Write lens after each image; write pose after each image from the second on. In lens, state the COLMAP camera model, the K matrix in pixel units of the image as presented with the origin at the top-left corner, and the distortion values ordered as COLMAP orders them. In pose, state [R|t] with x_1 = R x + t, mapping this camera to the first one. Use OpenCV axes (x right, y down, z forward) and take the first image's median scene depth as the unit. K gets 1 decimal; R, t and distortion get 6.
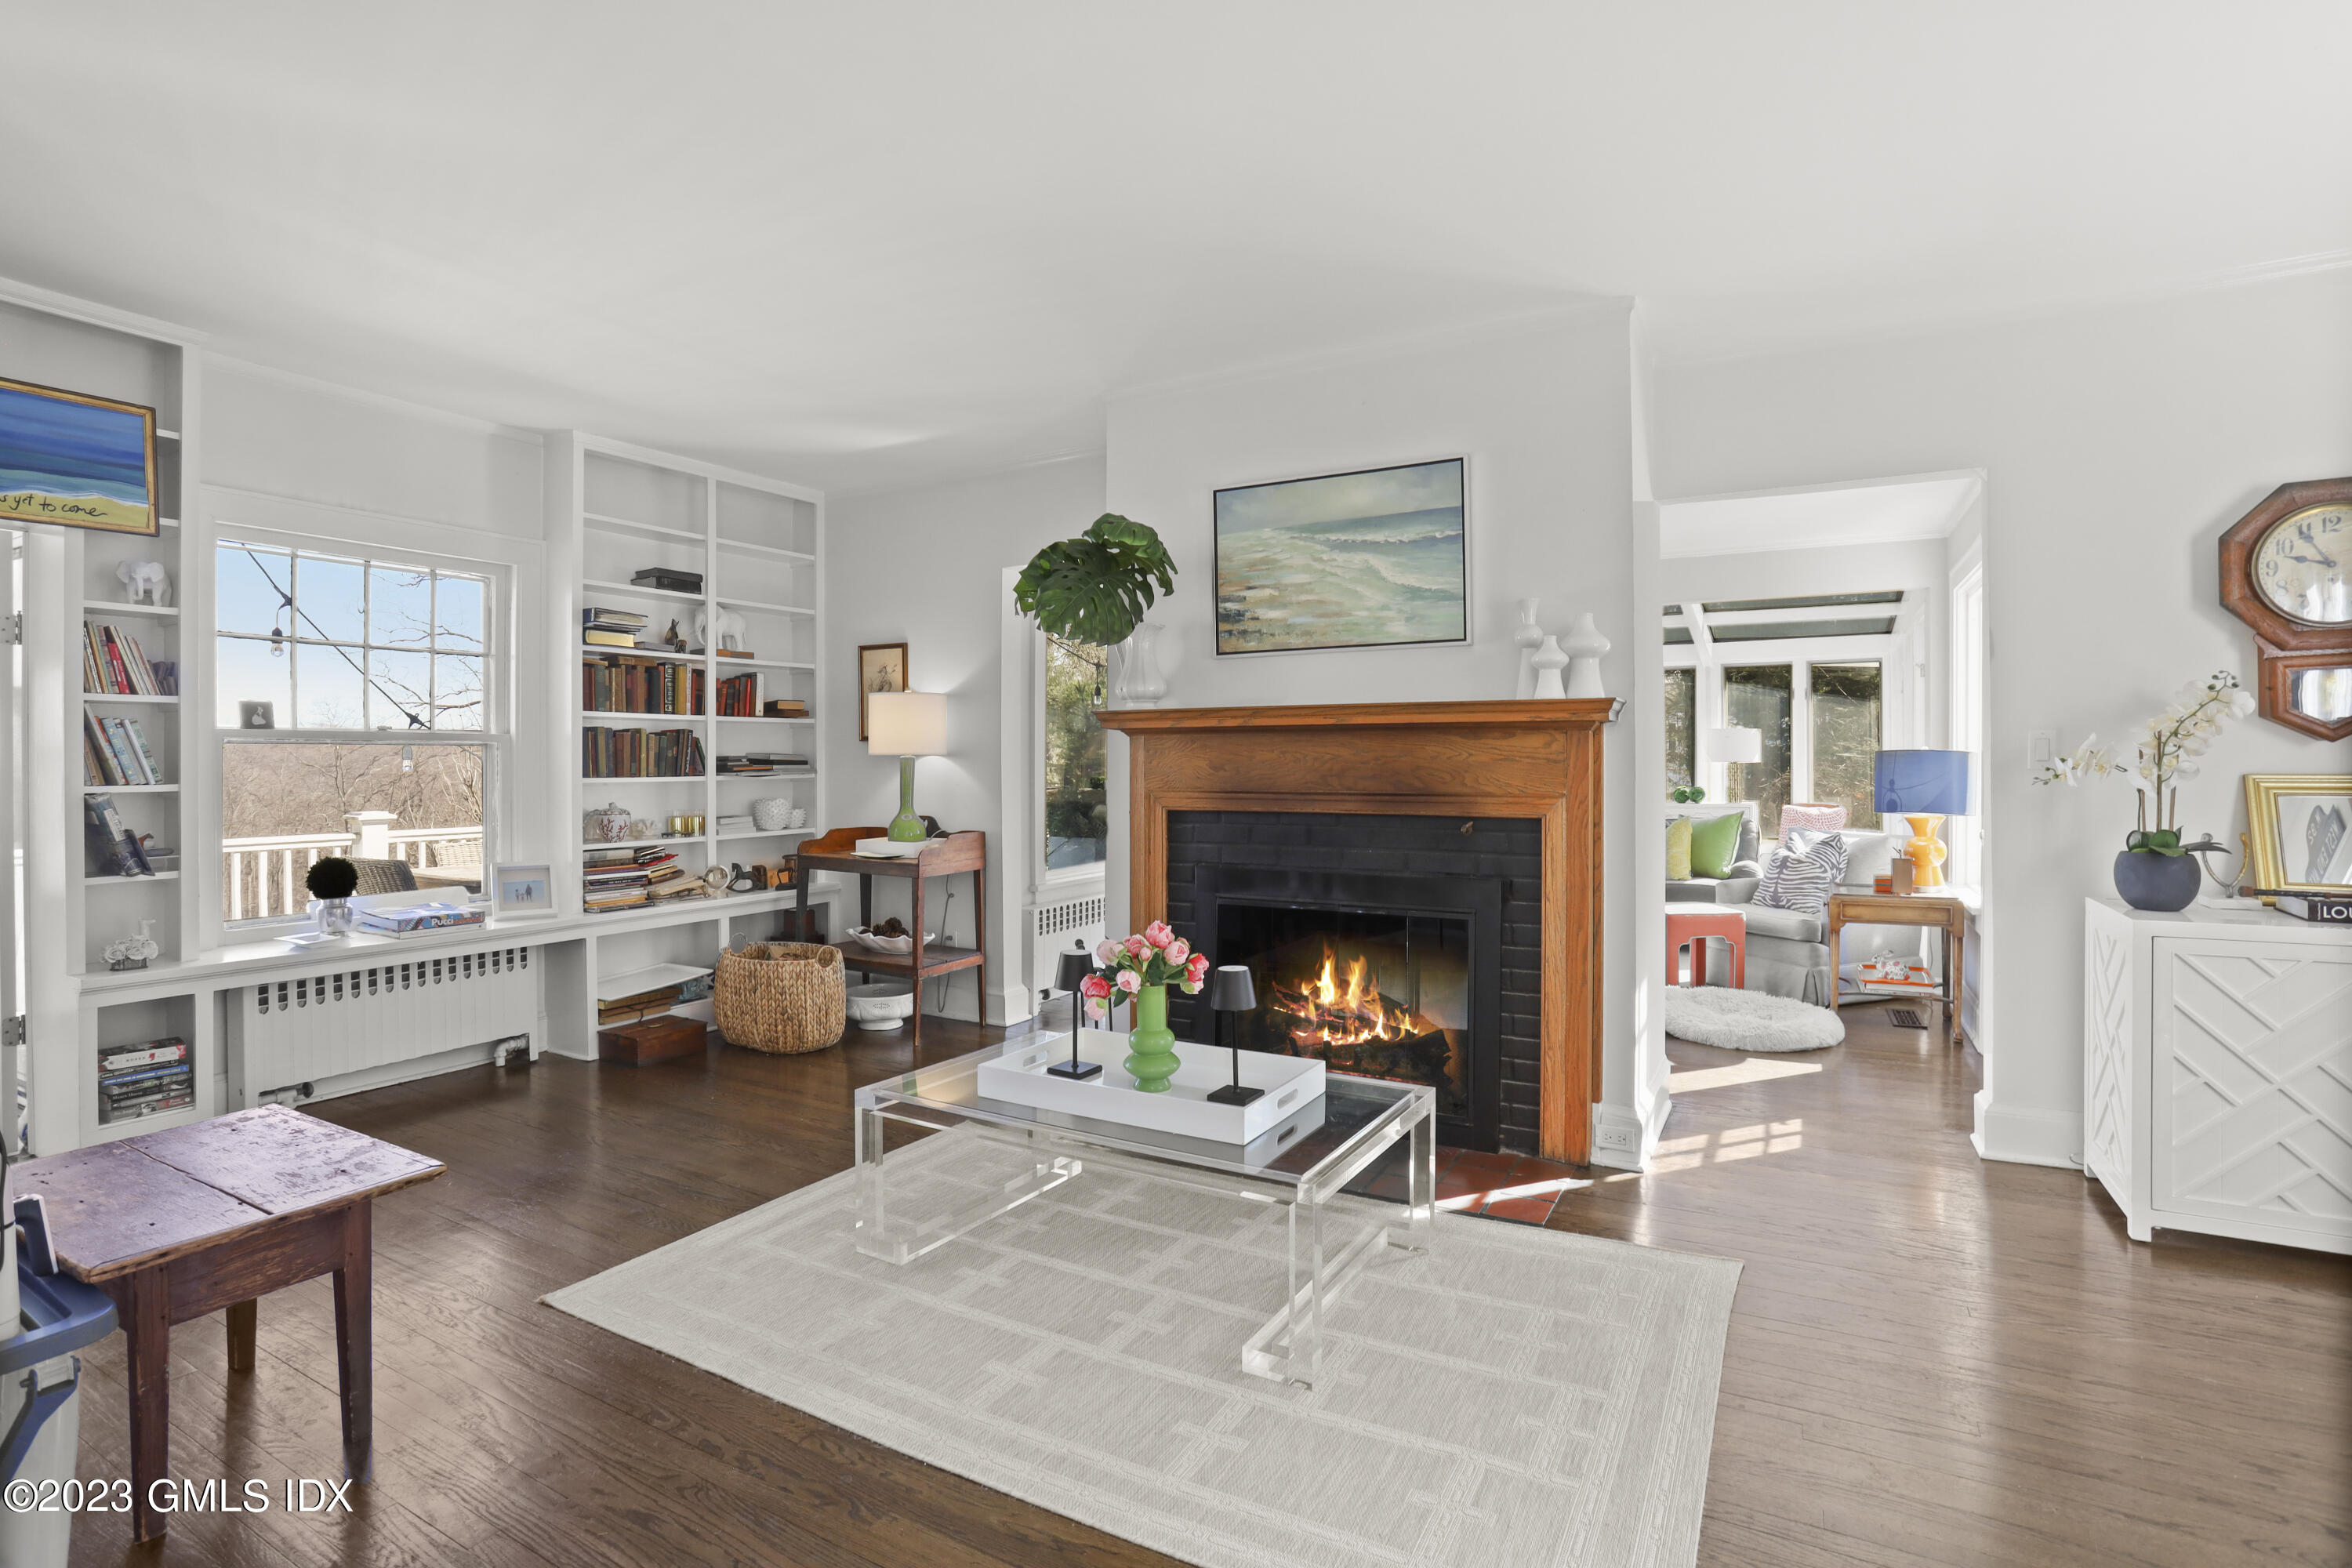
lens RADIAL K [[1136.1, 0, 1162.7], [0, 1136.1, 756.8], [0, 0, 1]] dist [-0.078254, 0.034127]
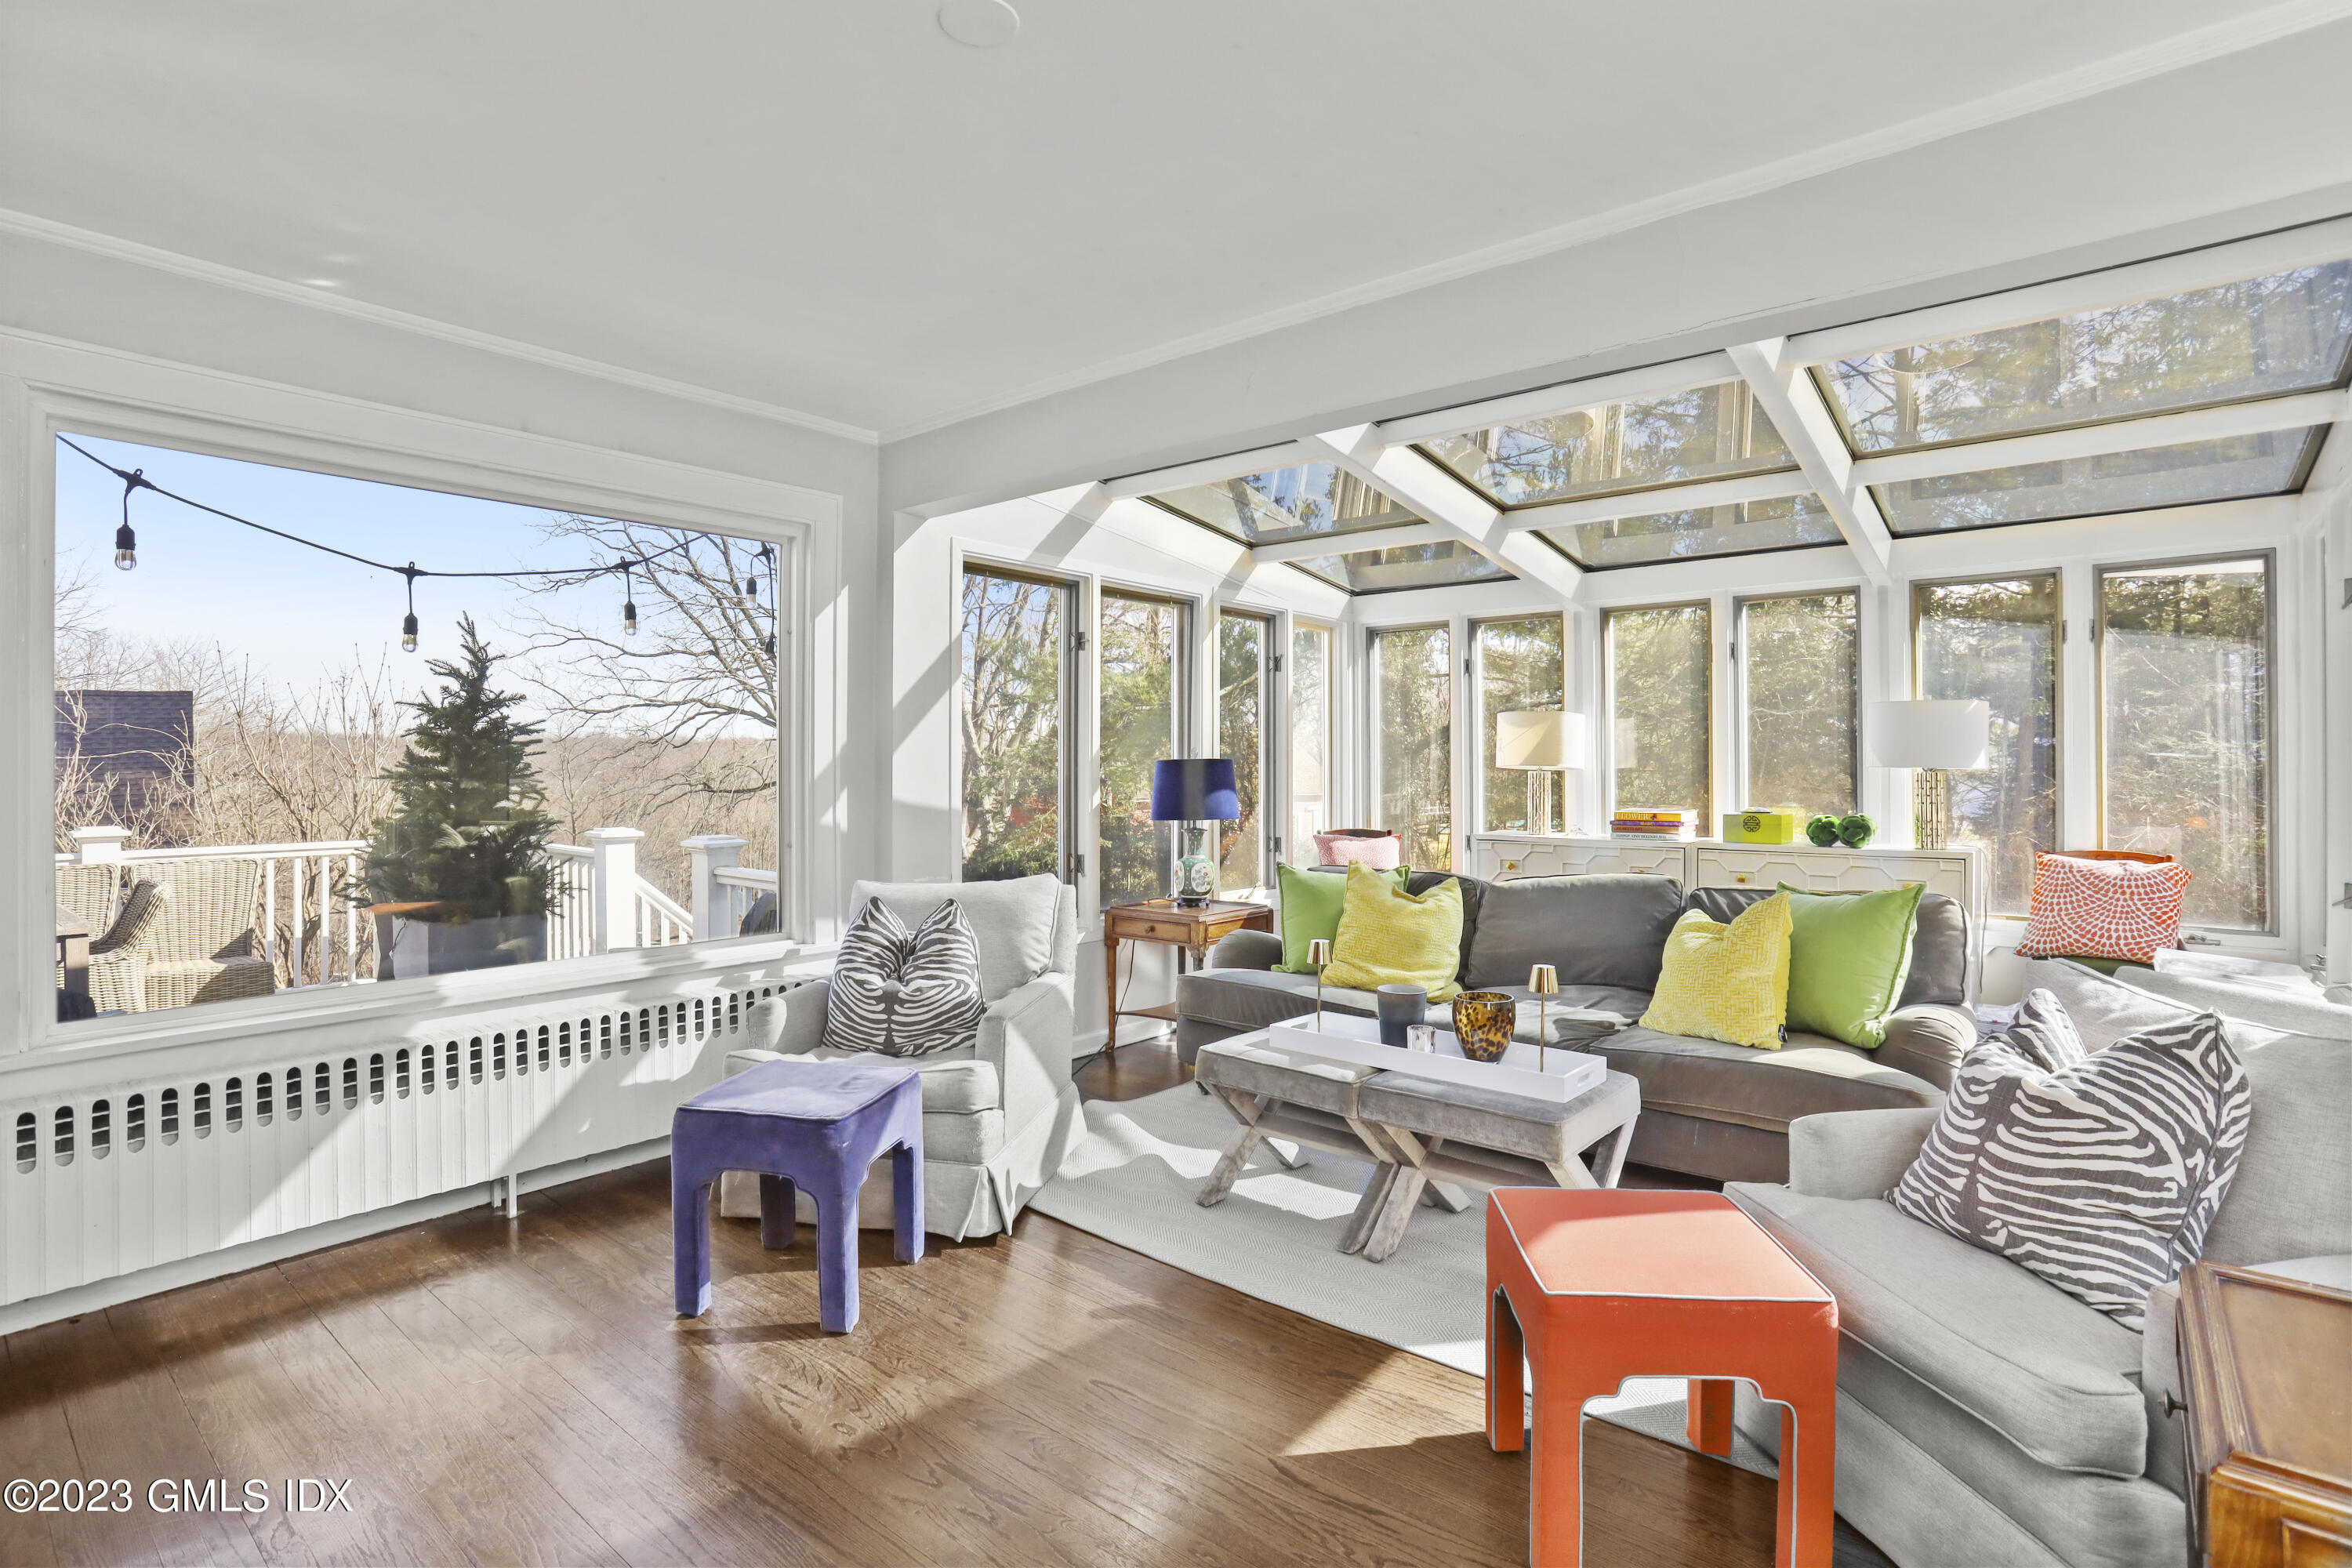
lens RADIAL K [[1136.1, 0, 1162.7], [0, 1136.1, 756.8], [0, 0, 1]] dist [-0.078254, 0.034127]
pose [[0.983376, -0.001213, -0.181578, 0.618984], [0.000772, 0.999997, -0.002500, 0.001509], [0.181581, 0.002319, 0.983373, 1.059618]]
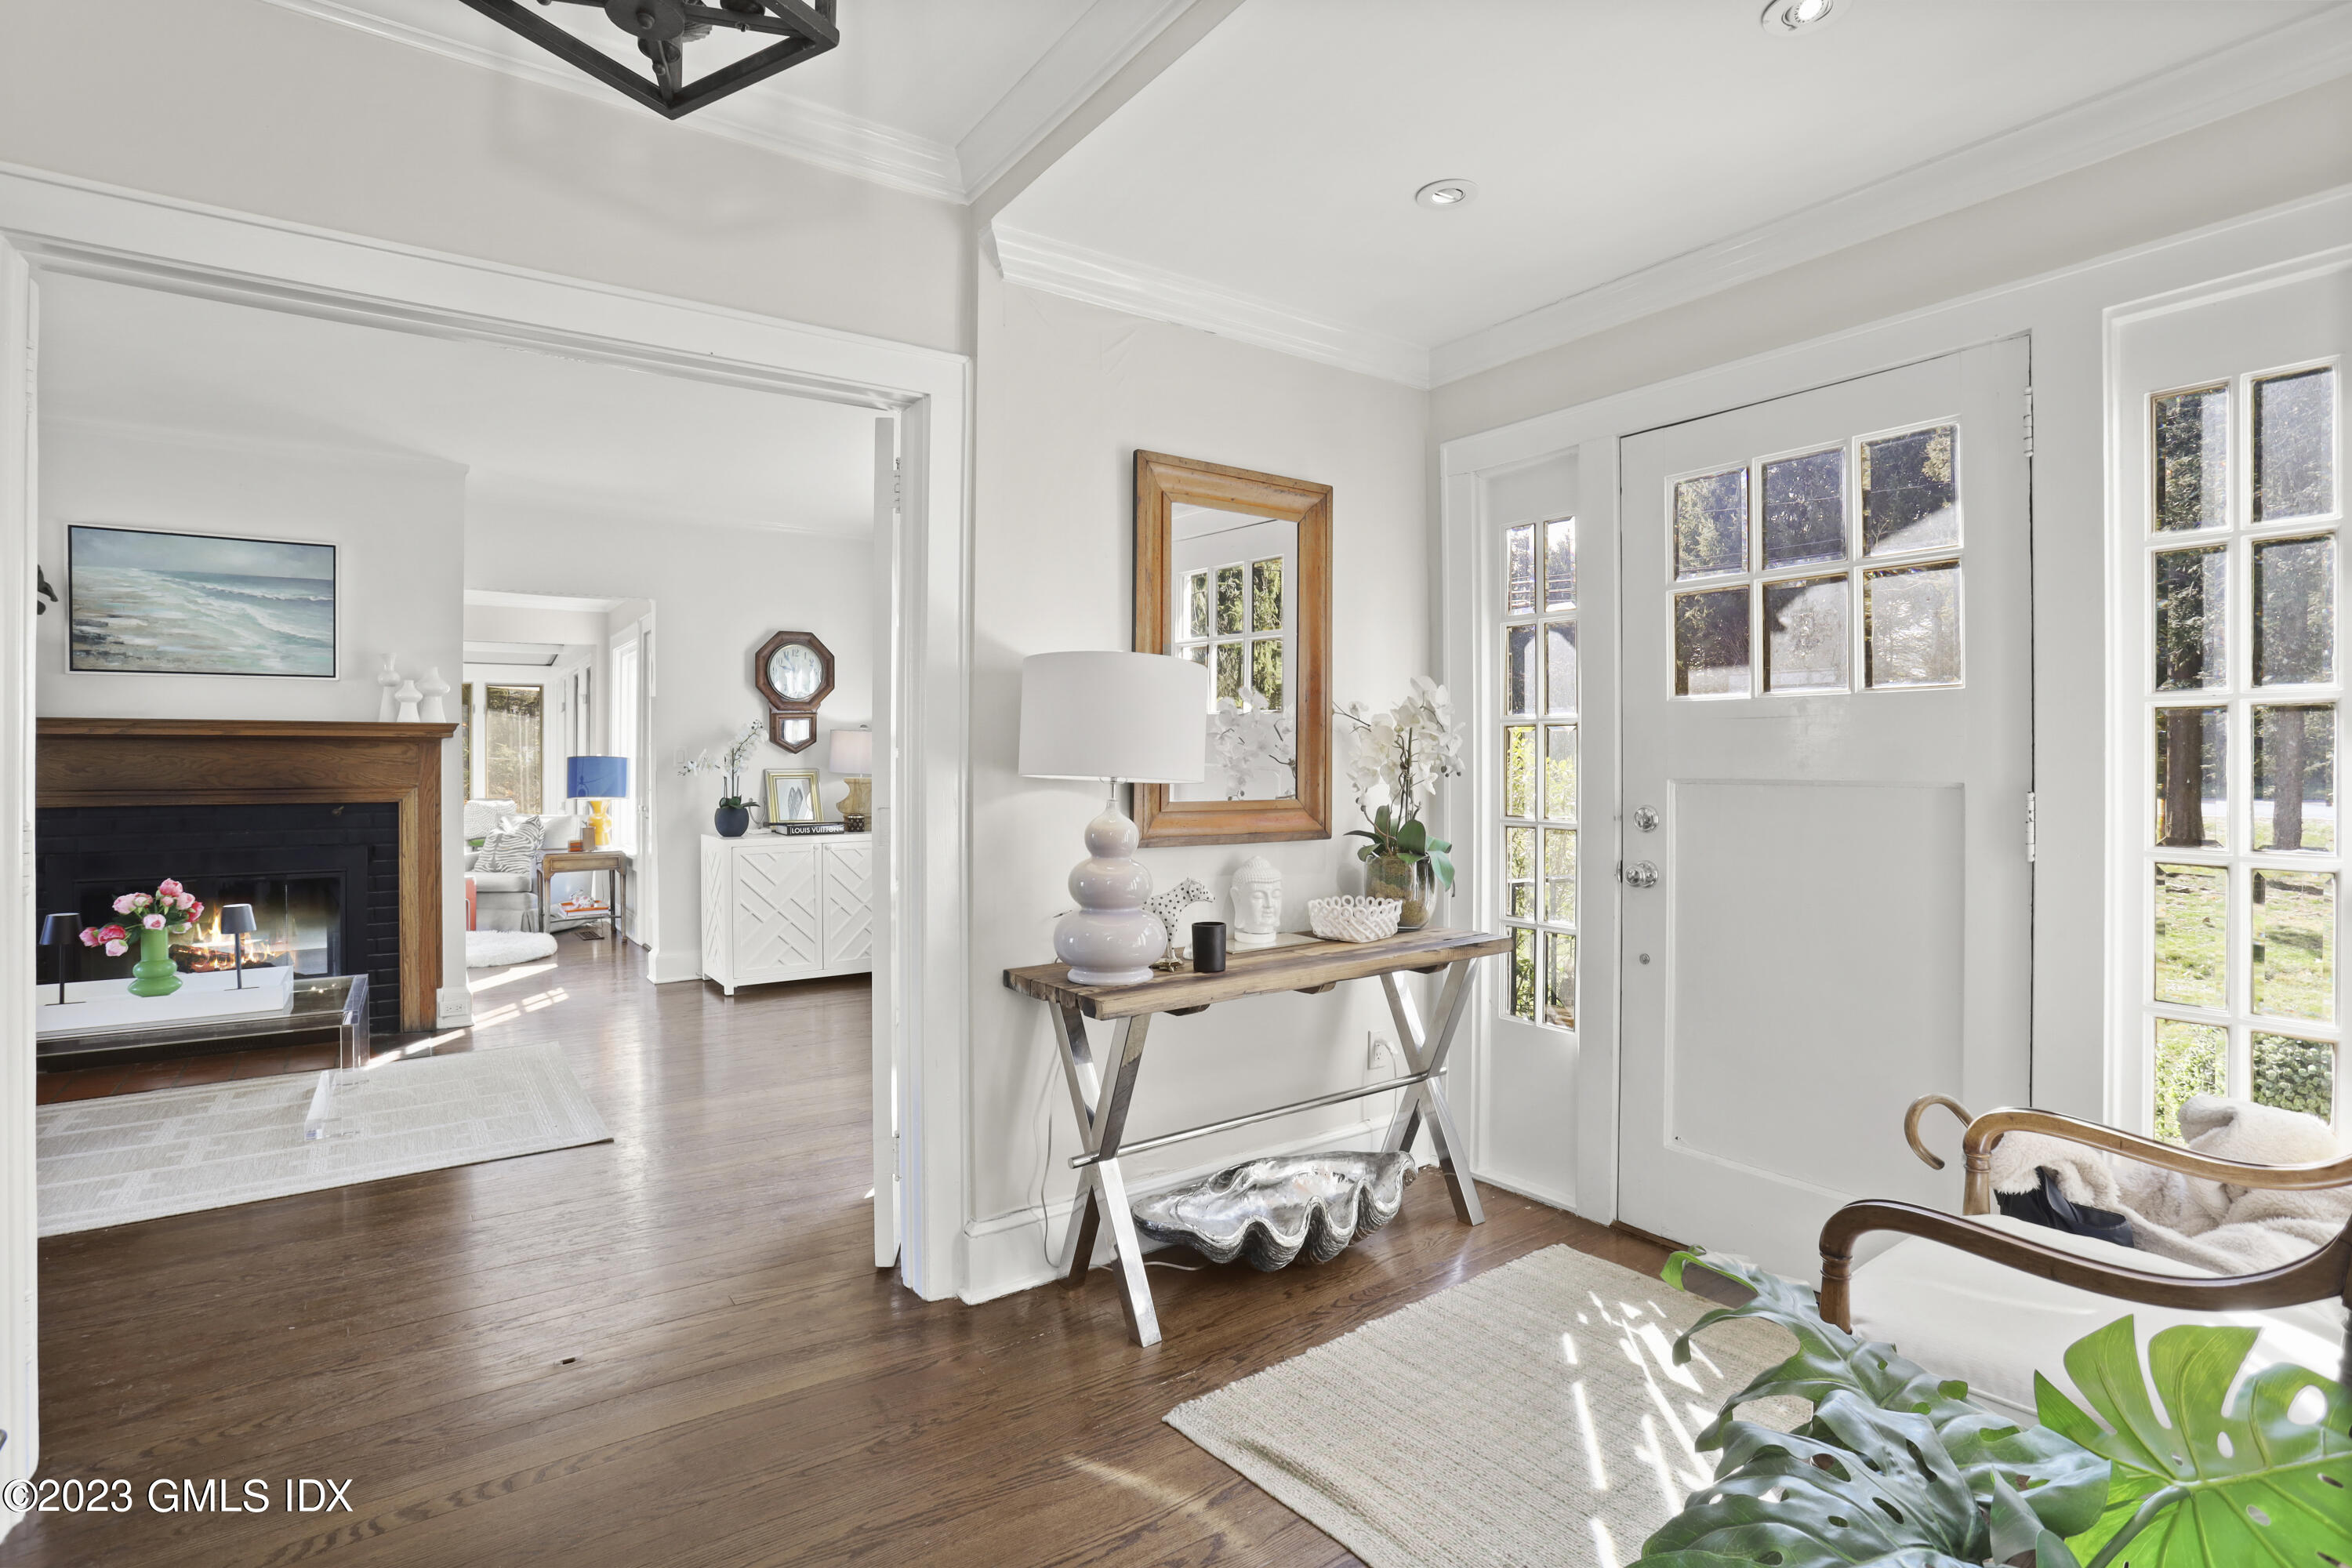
lens RADIAL K [[1136.1, 0, 1162.7], [0, 1136.1, 756.8], [0, 0, 1]] dist [-0.078254, 0.034127]
pose [[0.425056, 0.003212, 0.905162, -0.502753], [-0.000518, 0.999994, -0.003305, -0.000562], [-0.905167, 0.000936, 0.425055, -0.482953]]
